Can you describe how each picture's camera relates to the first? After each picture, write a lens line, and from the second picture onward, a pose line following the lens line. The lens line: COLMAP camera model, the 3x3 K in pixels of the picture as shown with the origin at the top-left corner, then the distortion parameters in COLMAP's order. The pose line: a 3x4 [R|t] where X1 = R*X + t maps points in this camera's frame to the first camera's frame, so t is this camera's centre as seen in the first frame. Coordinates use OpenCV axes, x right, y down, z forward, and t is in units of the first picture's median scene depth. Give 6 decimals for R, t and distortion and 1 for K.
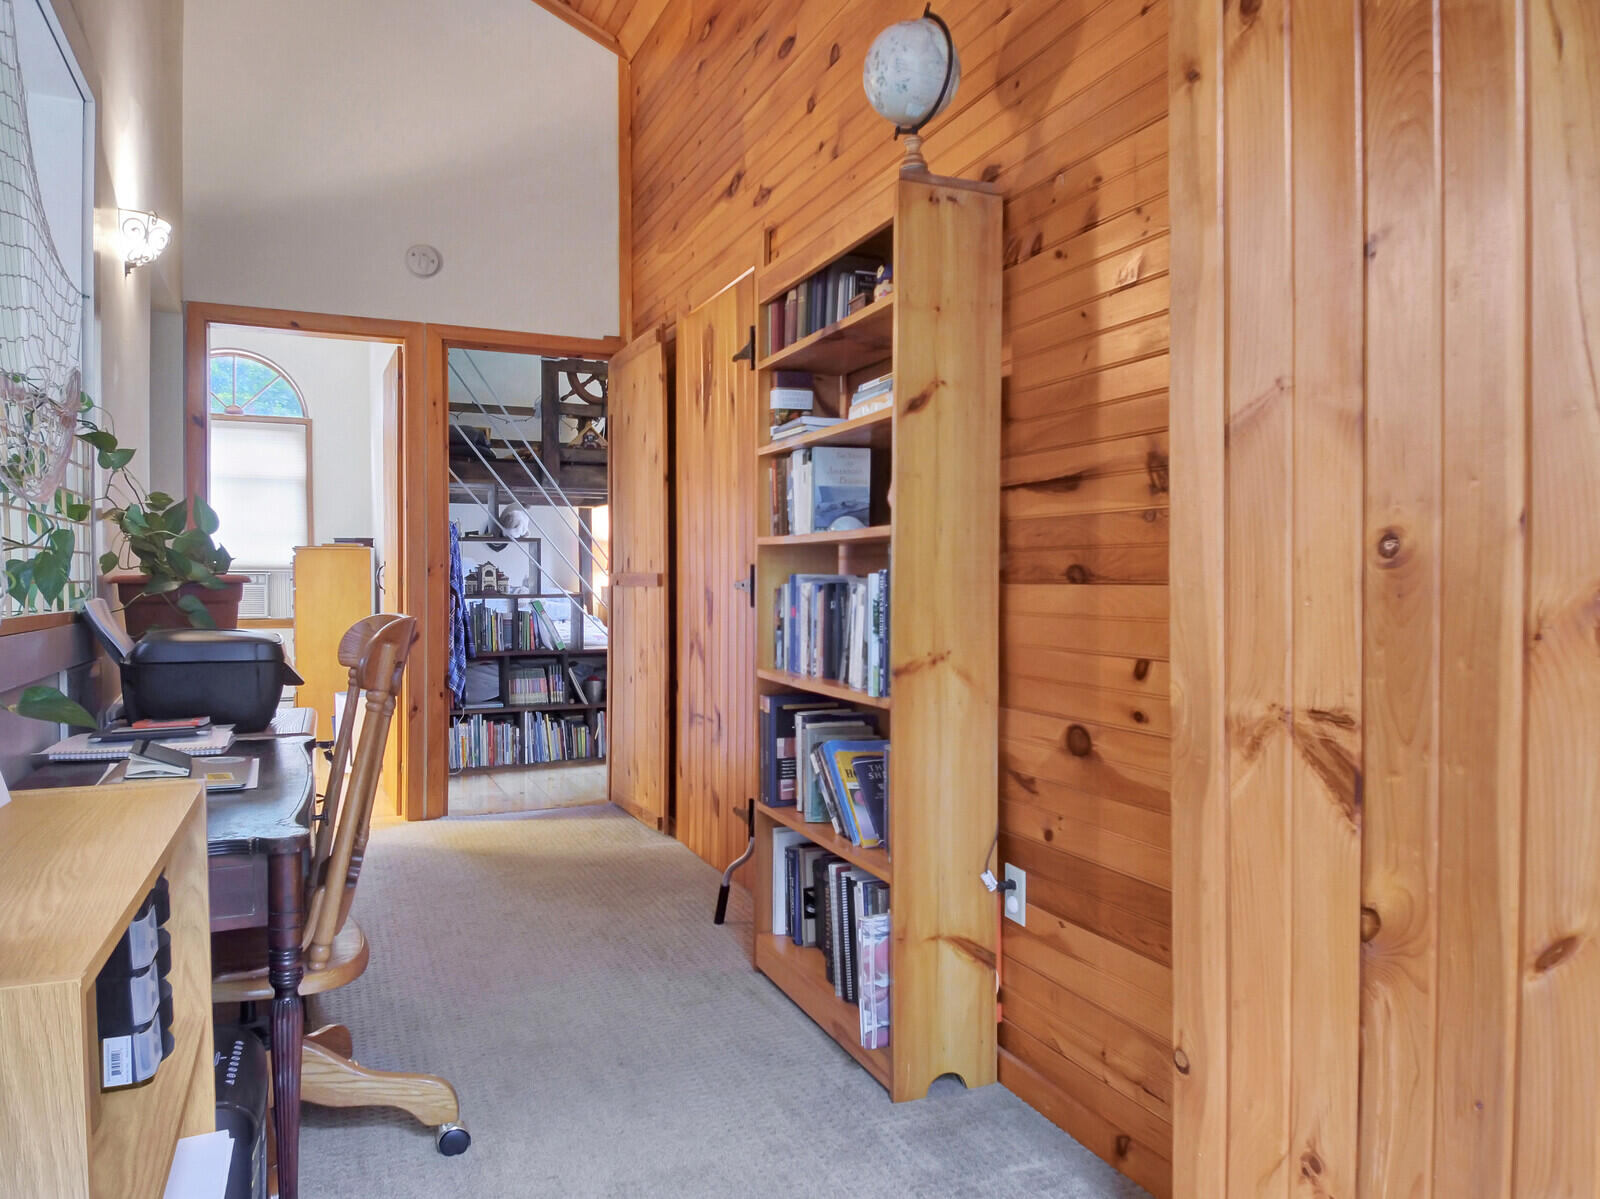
lens RADIAL K [[1121.4, 0, 800.8], [0, 1121.4, 588.1], [0, 0, 1]] dist [0.056844, -0.083395]
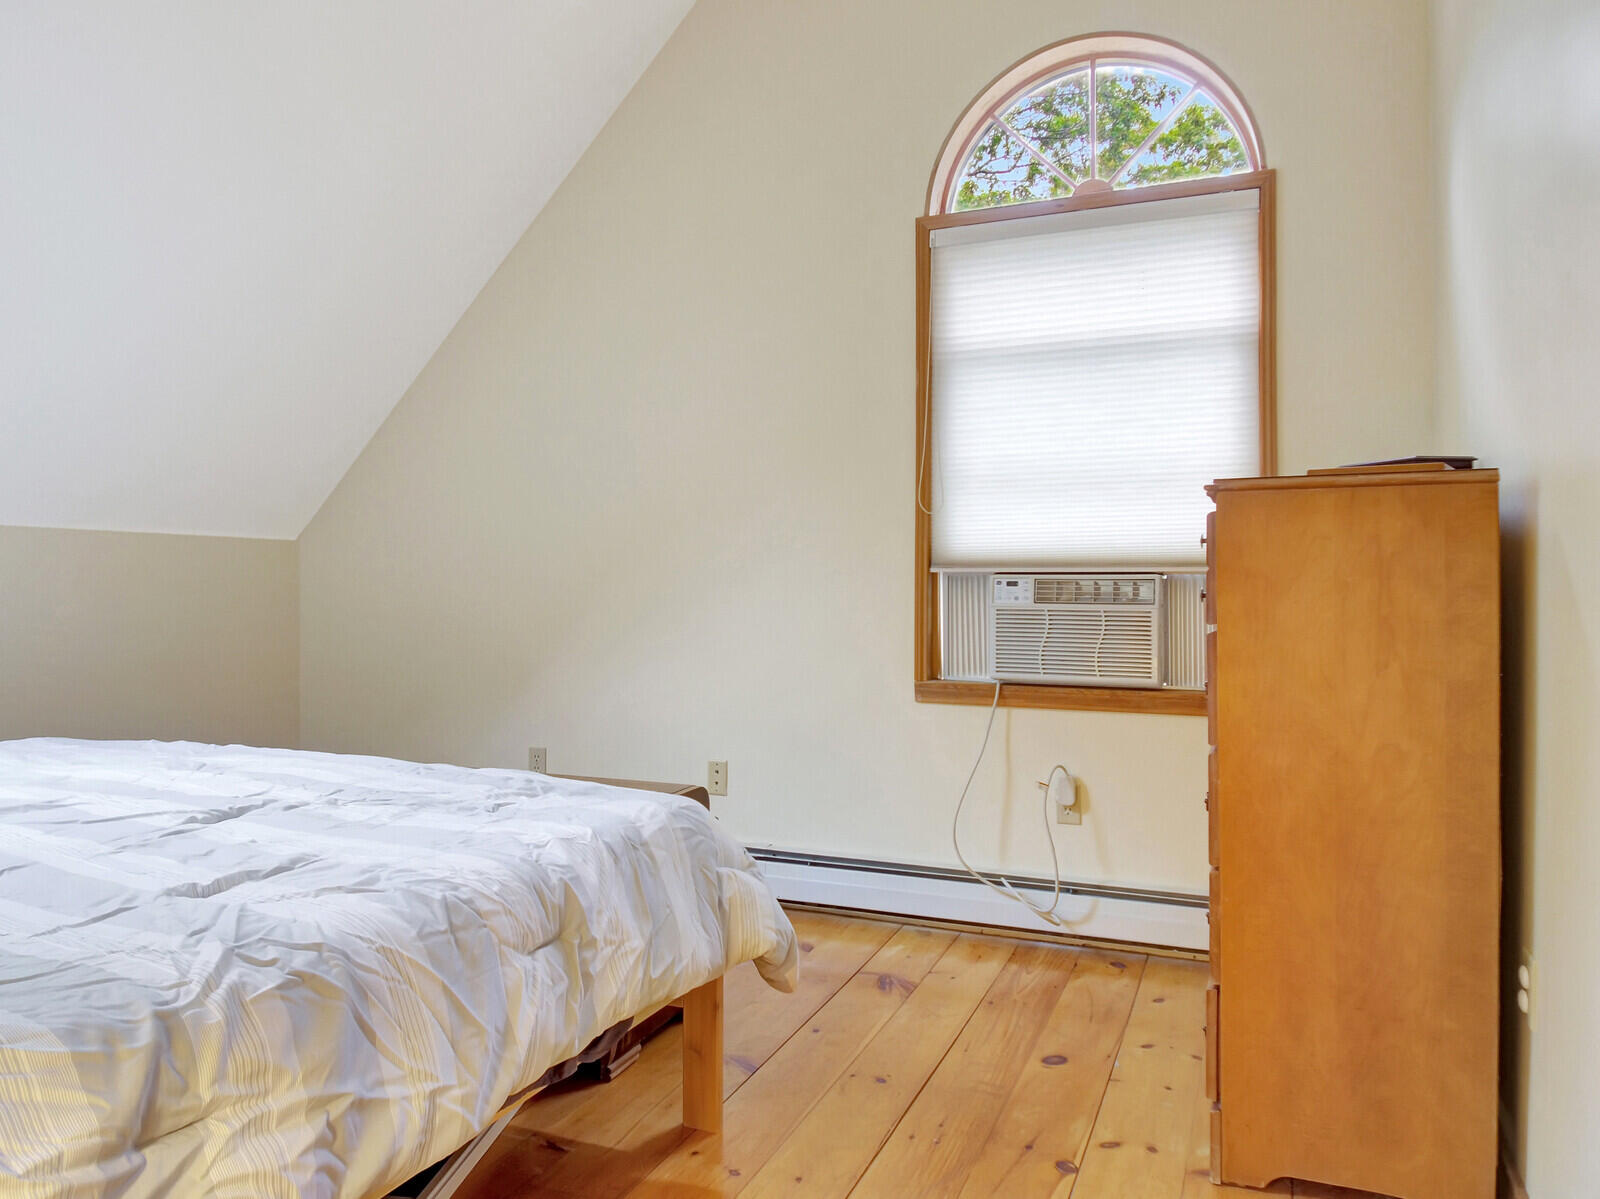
lens RADIAL K [[1121.4, 0, 800.8], [0, 1121.4, 588.1], [0, 0, 1]] dist [0.056844, -0.083395]
pose [[0.700643, 0.004873, -0.713495, -0.276030], [-0.008497, 0.999963, -0.001513, -0.007391], [0.713461, 0.007123, 0.700658, 0.630842]]
